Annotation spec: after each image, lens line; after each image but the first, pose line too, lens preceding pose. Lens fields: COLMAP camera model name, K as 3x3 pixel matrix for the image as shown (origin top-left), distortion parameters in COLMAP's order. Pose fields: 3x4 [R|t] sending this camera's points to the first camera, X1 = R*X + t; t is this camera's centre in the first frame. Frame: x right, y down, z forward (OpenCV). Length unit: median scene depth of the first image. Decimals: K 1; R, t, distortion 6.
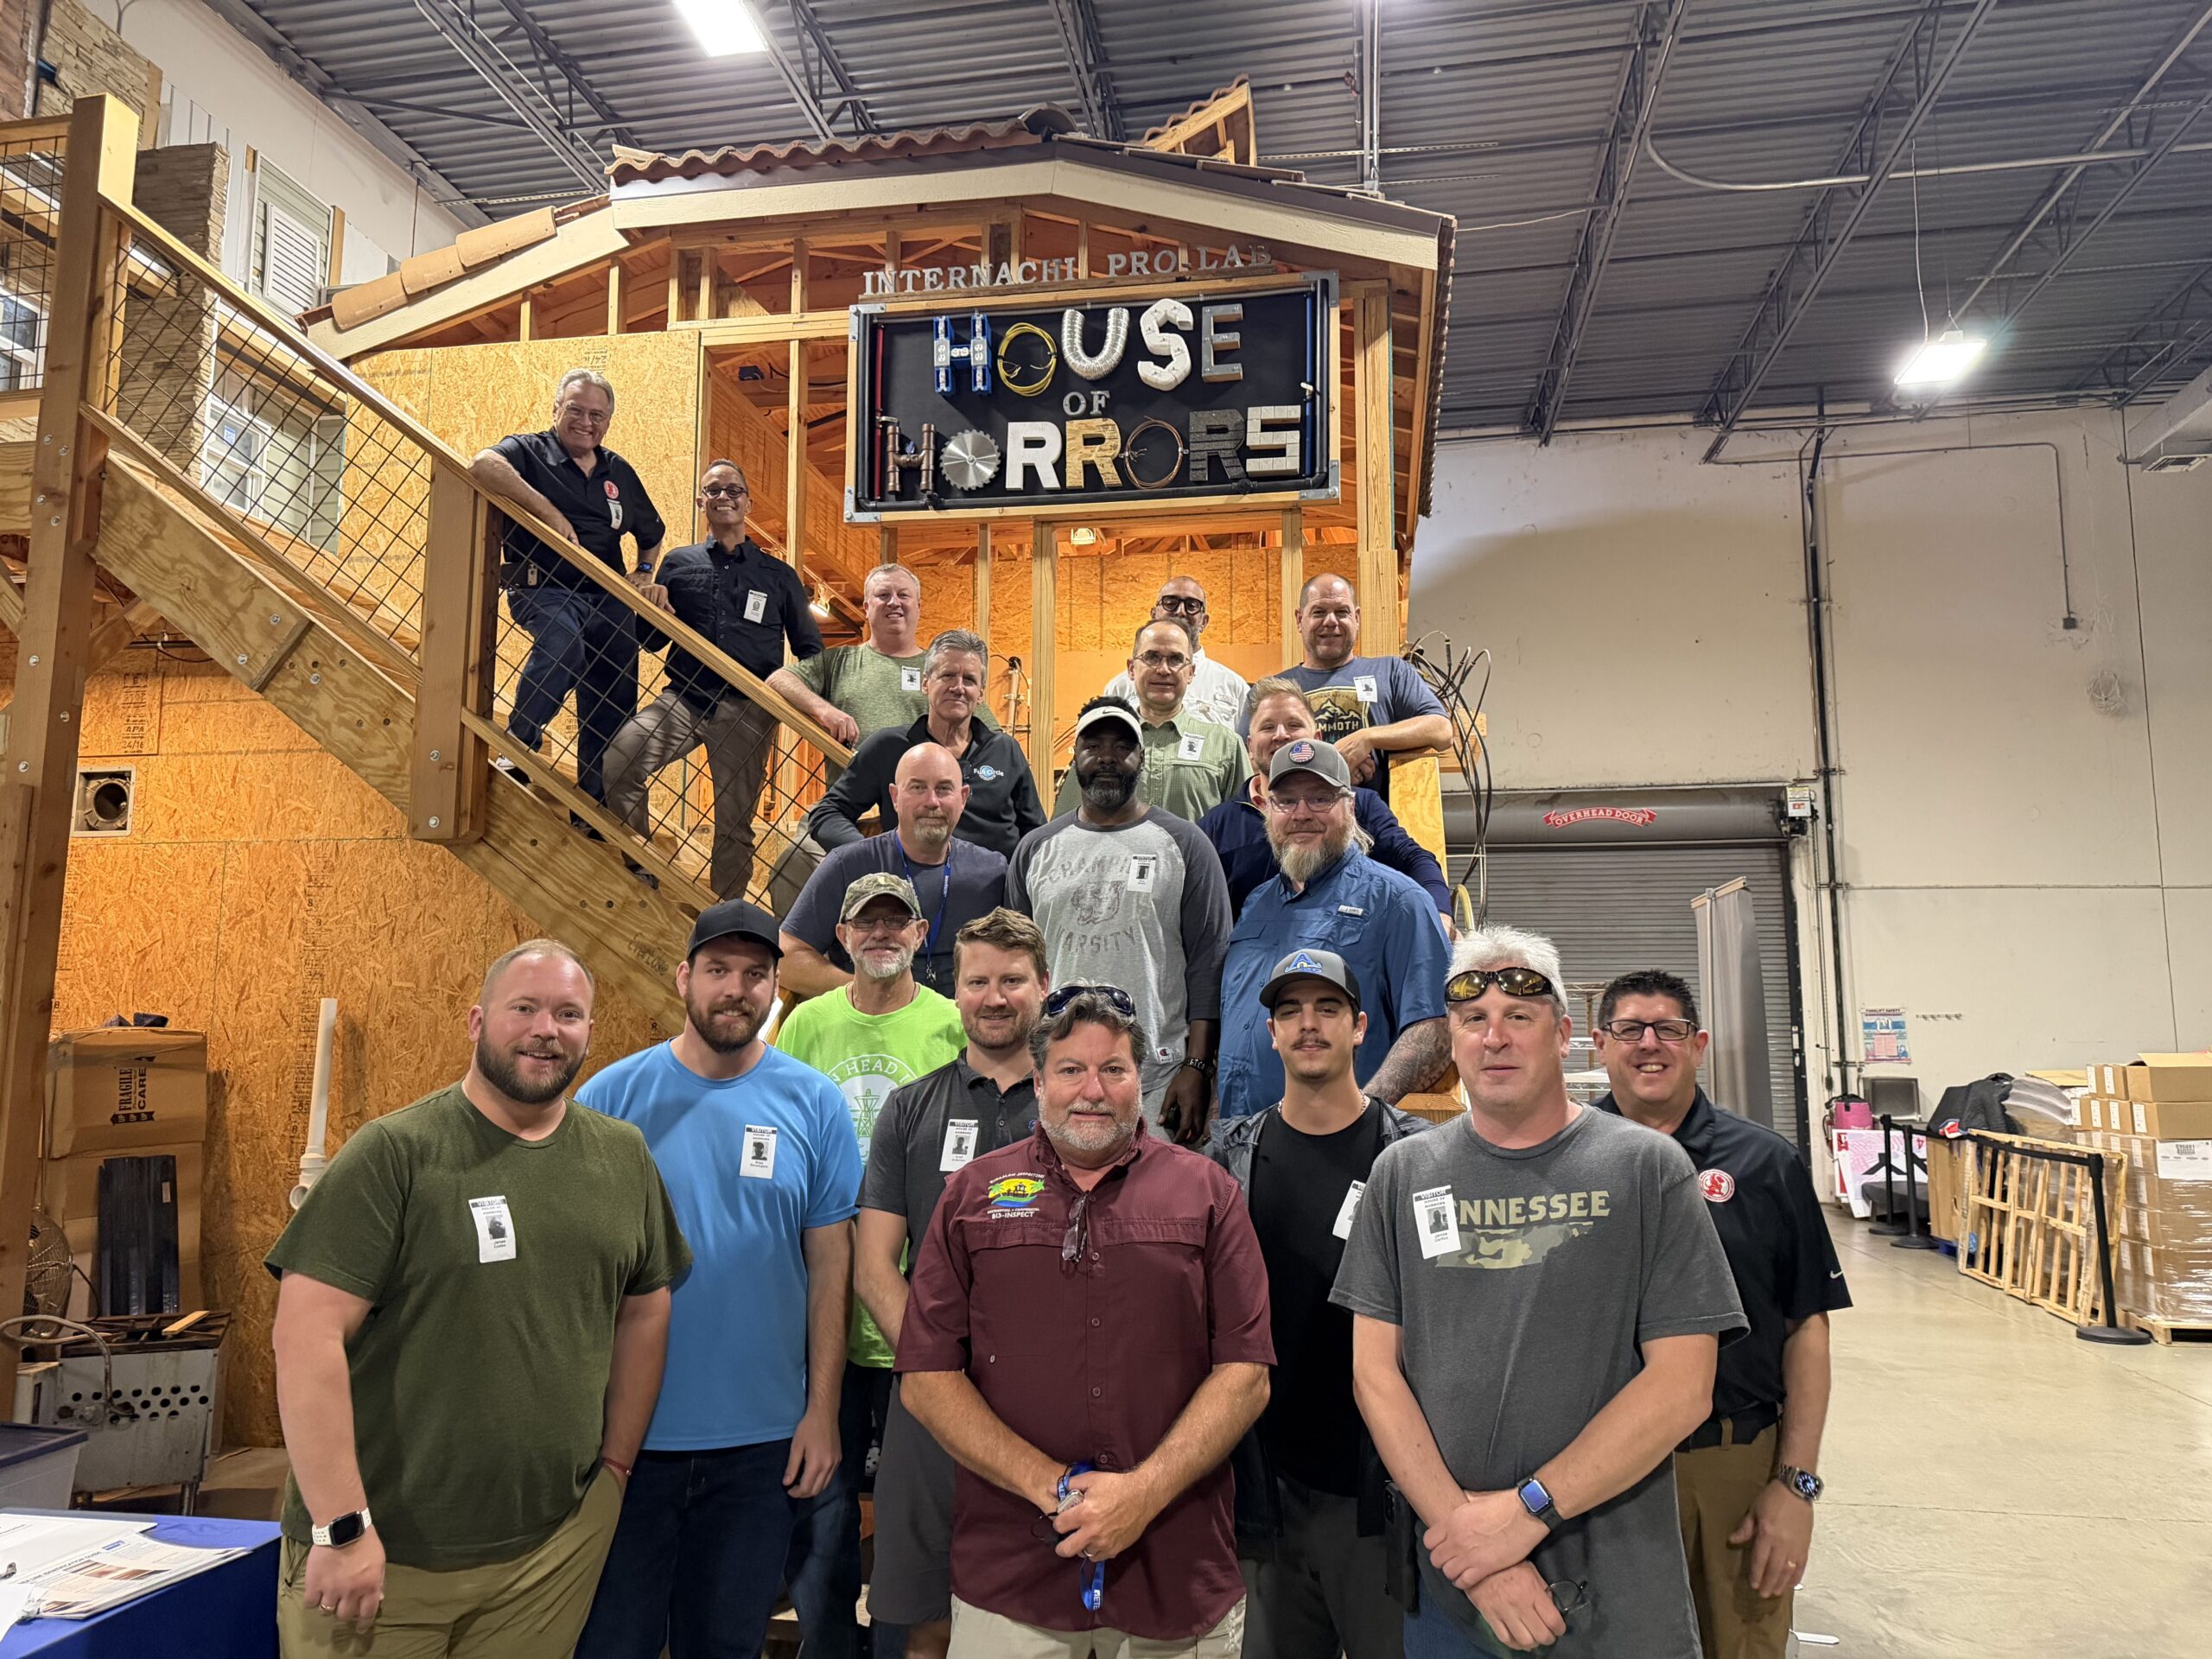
lens RADIAL K [[1553.7, 0, 1102.6], [0, 1553.7, 828.1], [0, 0, 1]] dist [-0.000875, -0.003537]
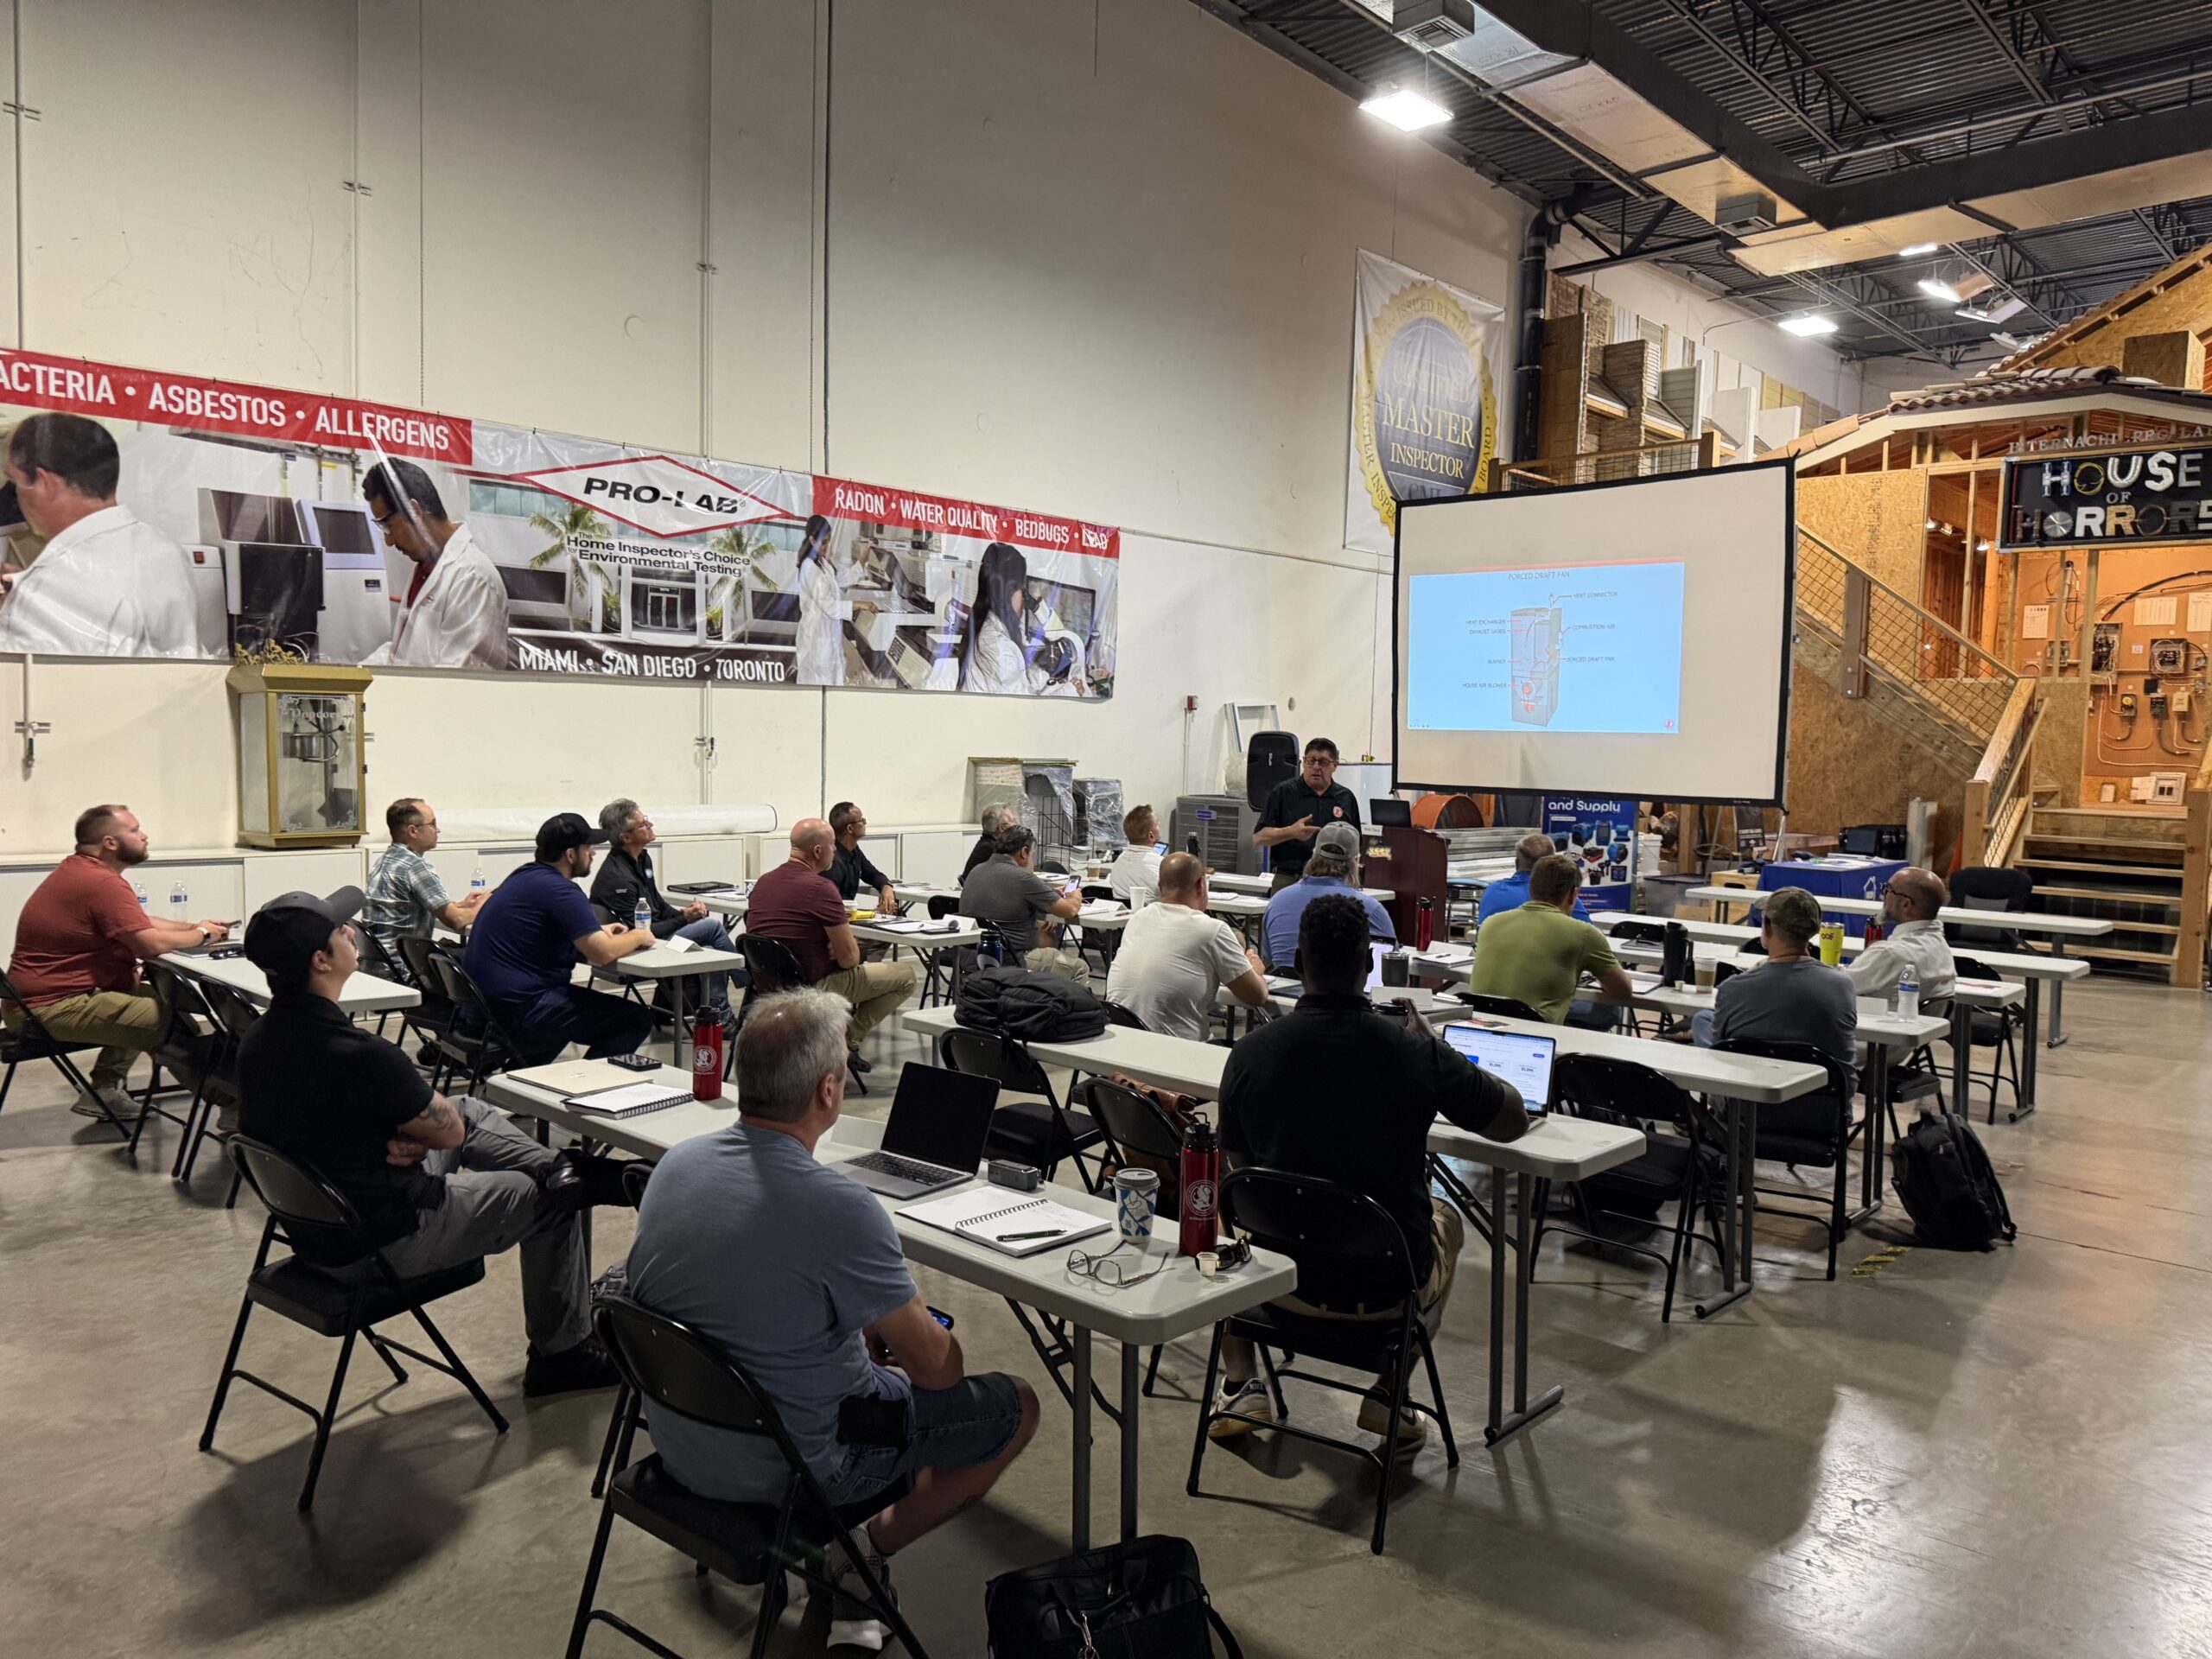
lens RADIAL K [[1553.7, 0, 1101.3], [0, 1553.7, 828.6], [0, 0, 1]] dist [-0.000875, -0.003537]
pose [[0.827099, 0.055943, -0.559265, 0.056612], [0.044243, 0.985466, 0.164008, -0.233897], [0.560312, -0.160394, 0.812604, -1.801499]]
